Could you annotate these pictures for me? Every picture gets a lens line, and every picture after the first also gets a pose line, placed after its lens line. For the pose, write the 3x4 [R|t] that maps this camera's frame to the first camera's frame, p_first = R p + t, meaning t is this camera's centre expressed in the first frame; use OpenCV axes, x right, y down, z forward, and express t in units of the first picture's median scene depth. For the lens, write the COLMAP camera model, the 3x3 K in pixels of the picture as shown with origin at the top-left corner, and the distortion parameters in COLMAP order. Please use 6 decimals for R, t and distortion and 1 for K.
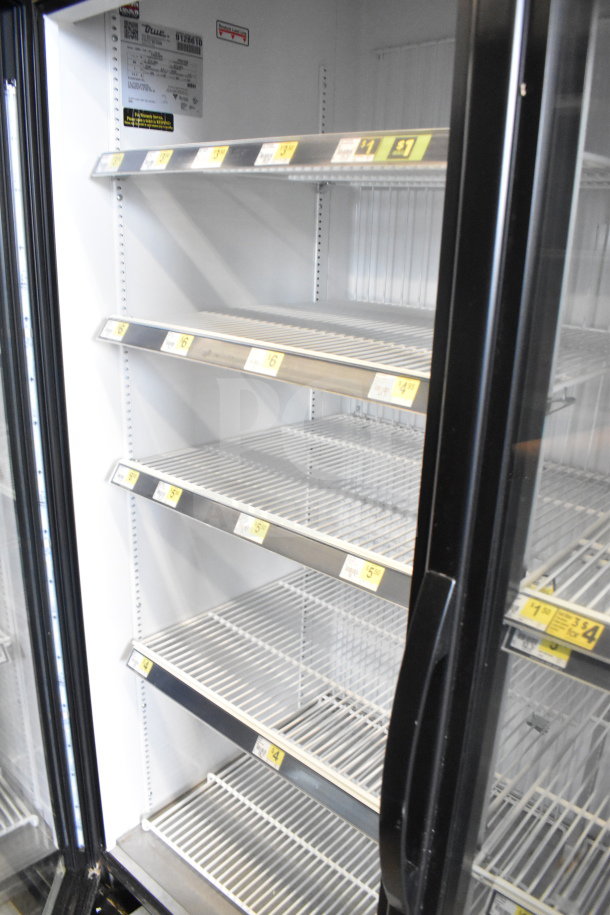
lens RADIAL K [[722.3, 0, 304.9], [0, 722.3, 457.0], [0, 0, 1]] dist [-0.046686, -0.004308]
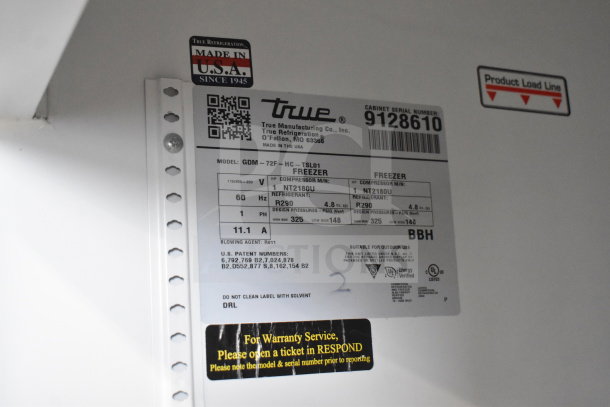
lens RADIAL K [[865.9, 0, 305.4], [0, 865.9, 203.3], [0, 0, 1]] dist [-0.079172, 0.000000]
pose [[0.923622, -0.160507, -0.348081, -0.063396], [-0.029800, 0.875287, -0.482685, -0.342209], [0.382145, 0.456191, 0.803651, 0.656907]]
